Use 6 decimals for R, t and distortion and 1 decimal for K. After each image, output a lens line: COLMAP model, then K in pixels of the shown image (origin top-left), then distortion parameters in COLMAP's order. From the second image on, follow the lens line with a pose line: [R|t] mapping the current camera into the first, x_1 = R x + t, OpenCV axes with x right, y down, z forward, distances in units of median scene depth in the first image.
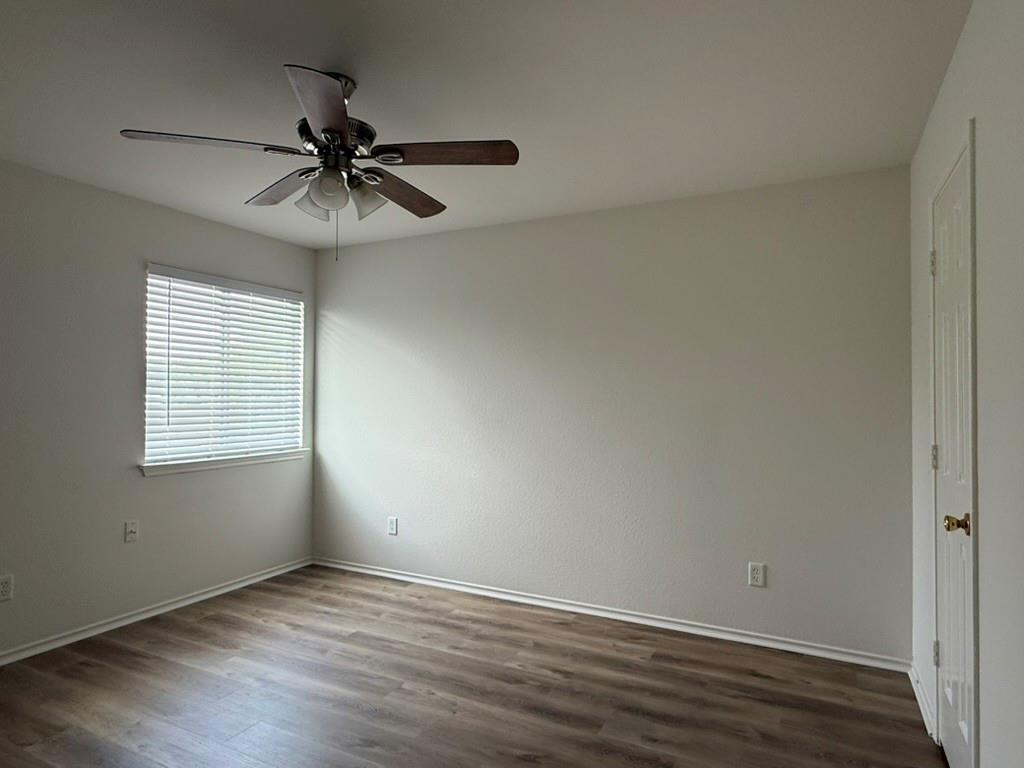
lens RADIAL K [[602.7, 0, 506.0], [0, 602.7, 386.1], [0, 0, 1]] dist [-0.000167, -0.000231]
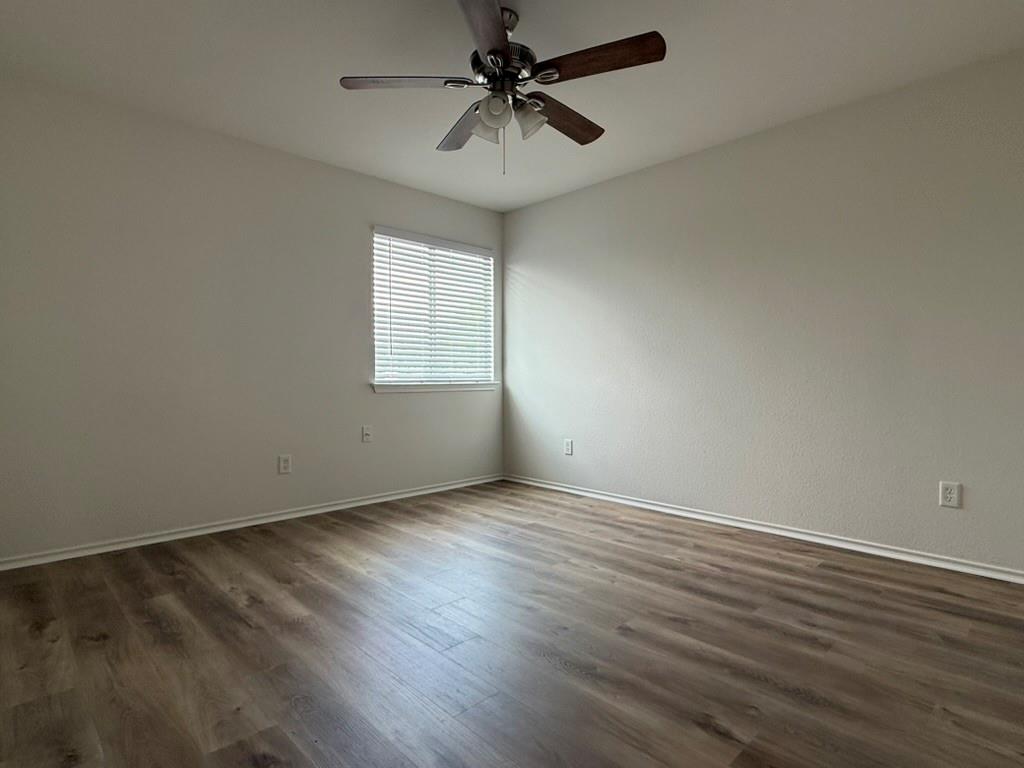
lens RADIAL K [[539.9, 0, 505.4], [0, 539.9, 384.7], [0, 0, 1]] dist [0.004572, -0.002192]
pose [[0.946876, -0.001953, -0.321594, 0.040290], [0.012458, 0.999454, 0.030611, 0.118759], [0.321358, -0.032991, 0.946383, -0.000848]]
